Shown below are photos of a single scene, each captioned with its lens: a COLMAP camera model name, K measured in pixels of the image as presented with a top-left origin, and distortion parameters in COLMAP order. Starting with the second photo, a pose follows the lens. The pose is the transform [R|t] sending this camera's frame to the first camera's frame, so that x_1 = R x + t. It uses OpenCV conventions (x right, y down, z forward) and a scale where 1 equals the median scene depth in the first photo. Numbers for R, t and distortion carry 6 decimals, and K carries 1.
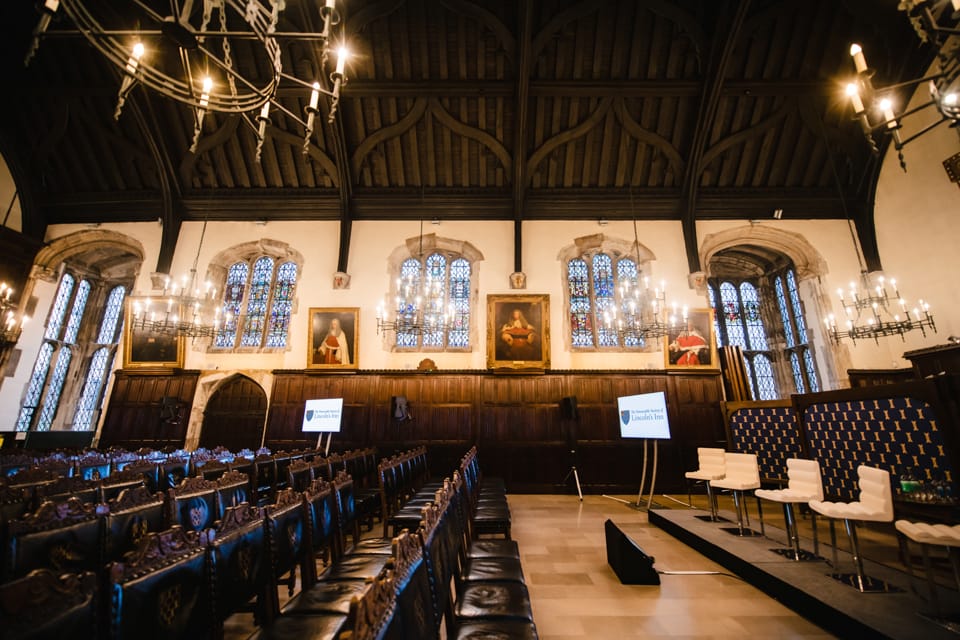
lens RADIAL K [[394.8, 0, 485.2], [0, 394.8, 317.8], [0, 0, 1]] dist [-0.017320, 0.000806]
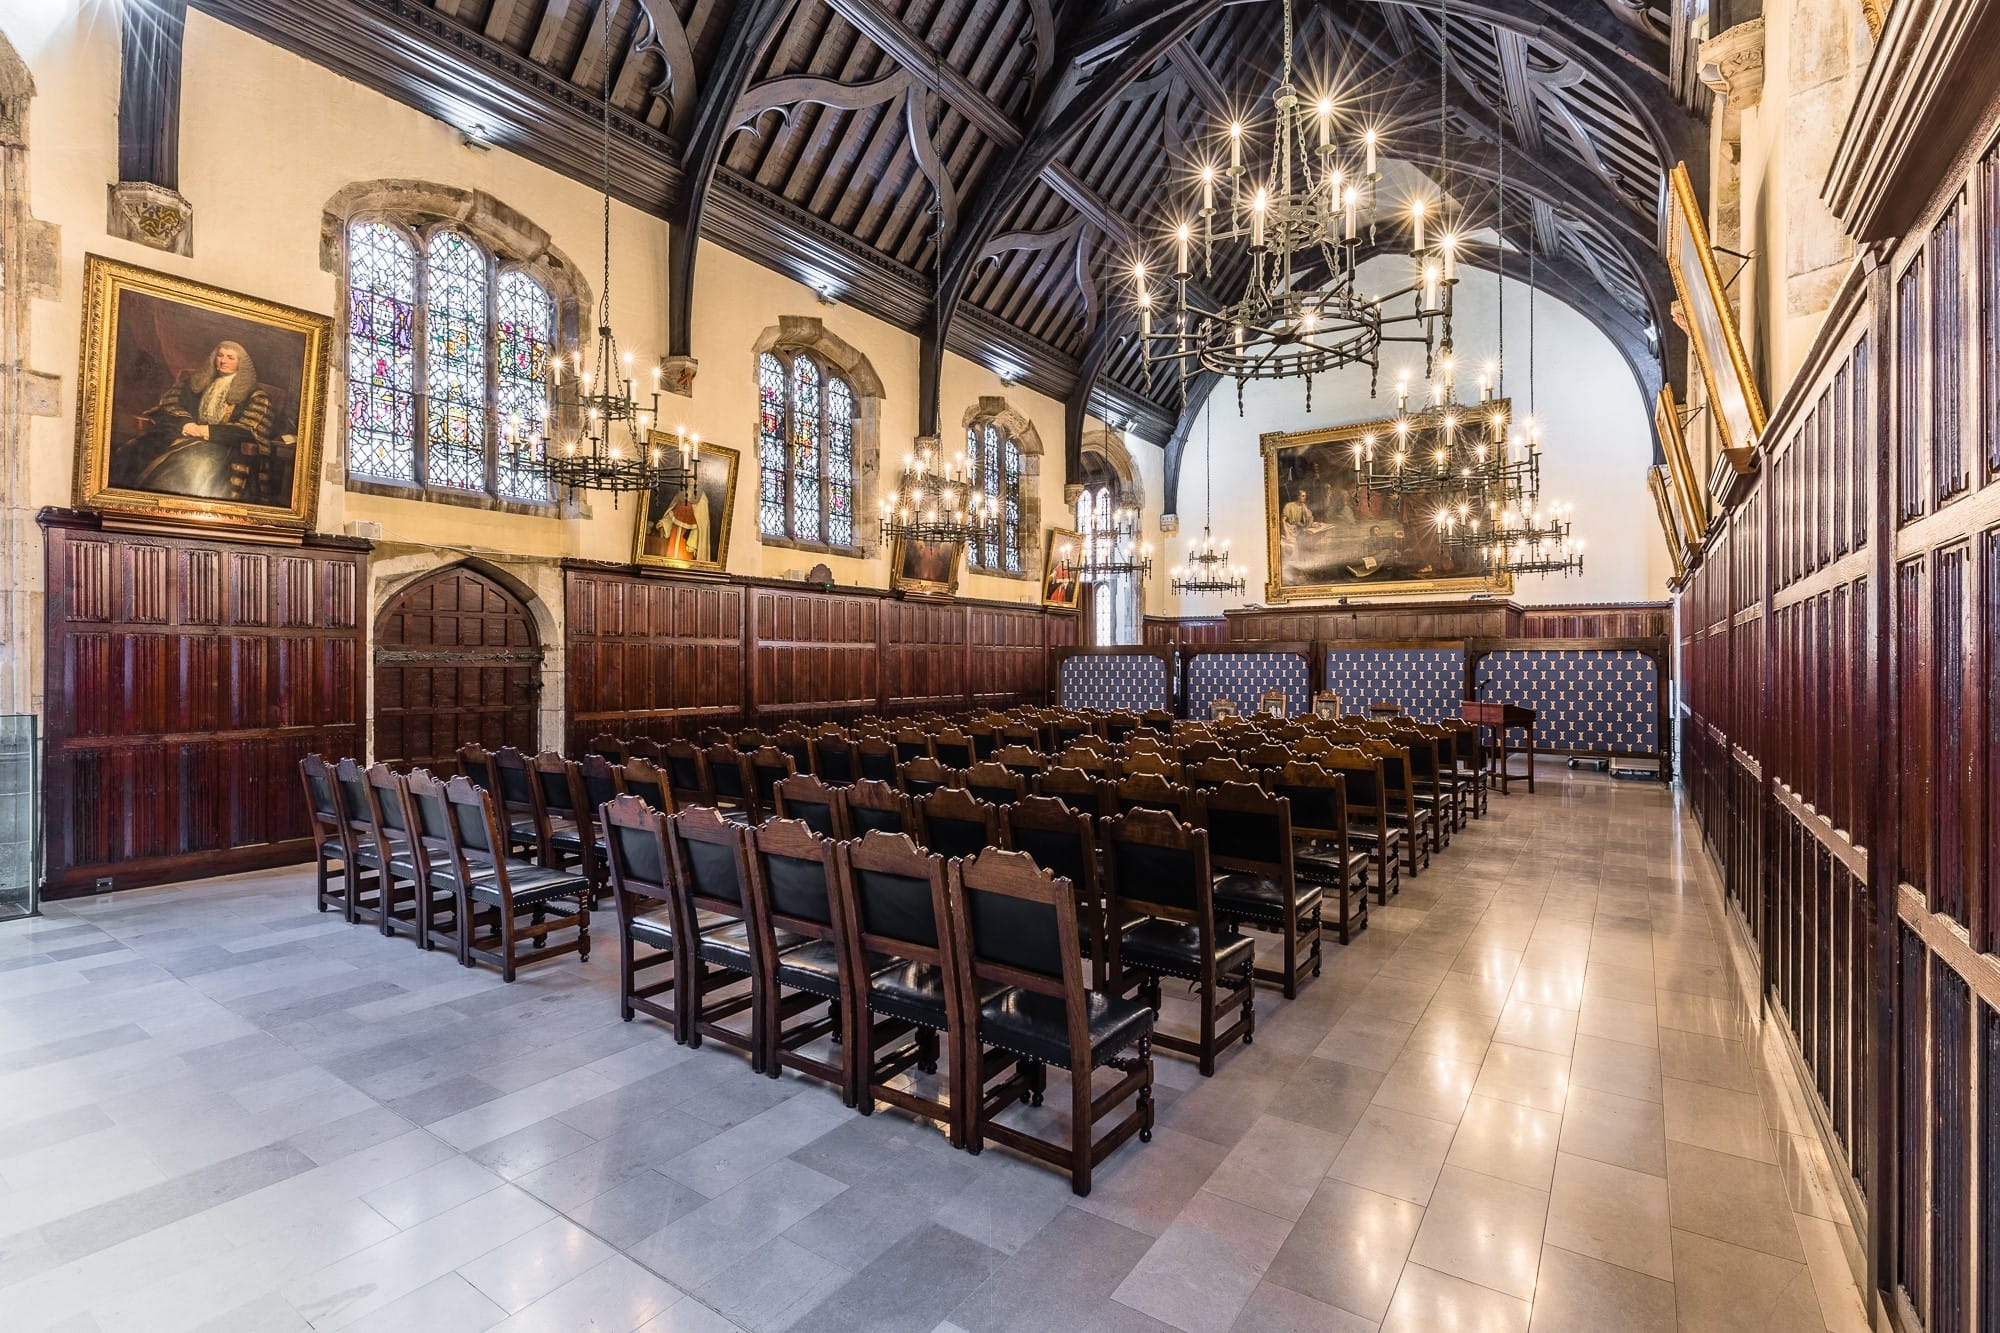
lens RADIAL K [[922.2, 0, 1022.3], [0, 922.2, 671.9], [0, 0, 1]] dist [-0.018899, -0.000331]
pose [[0.550814, -0.005813, 0.834608, -1.088990], [-0.225881, 0.961620, 0.155772, -0.018569], [-0.803481, -0.274324, 0.528360, 0.025260]]
